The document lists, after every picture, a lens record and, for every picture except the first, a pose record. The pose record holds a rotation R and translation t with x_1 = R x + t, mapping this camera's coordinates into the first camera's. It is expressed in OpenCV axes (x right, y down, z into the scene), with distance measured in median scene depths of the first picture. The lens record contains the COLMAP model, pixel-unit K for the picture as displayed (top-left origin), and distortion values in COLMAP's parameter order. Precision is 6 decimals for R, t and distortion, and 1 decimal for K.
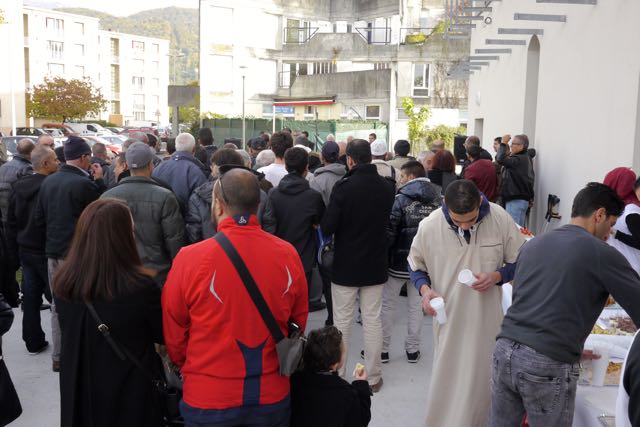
lens RADIAL K [[688.2, 0, 319.4], [0, 688.2, 213.6], [0, 0, 1]] dist [-0.016294, 0.000000]
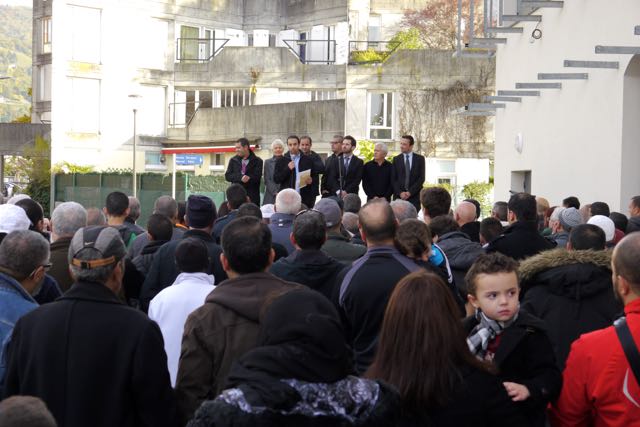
lens RADIAL K [[1044.6, 0, 319.4], [0, 1044.6, 209.5], [0, 0, 1]] dist [0.019321, 0.000000]
pose [[0.992550, -0.008046, 0.121570, -0.039031], [0.020384, 0.994719, -0.100589, 0.001238], [-0.120119, 0.102318, 0.987473, -0.007599]]
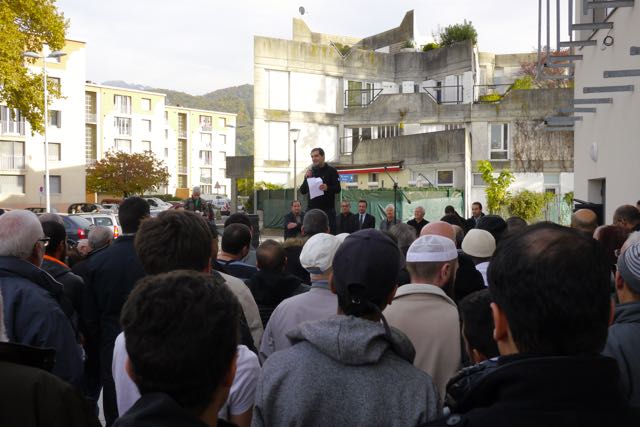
lens RADIAL K [[688.2, 0, 321.5], [0, 688.2, 216.3], [0, 0, 1]] dist [-0.016294, 0.000000]
pose [[0.994773, -0.019297, -0.100268, 0.006469], [0.009402, 0.995118, -0.098244, -0.012147], [0.101674, 0.096787, 0.990098, 0.101655]]
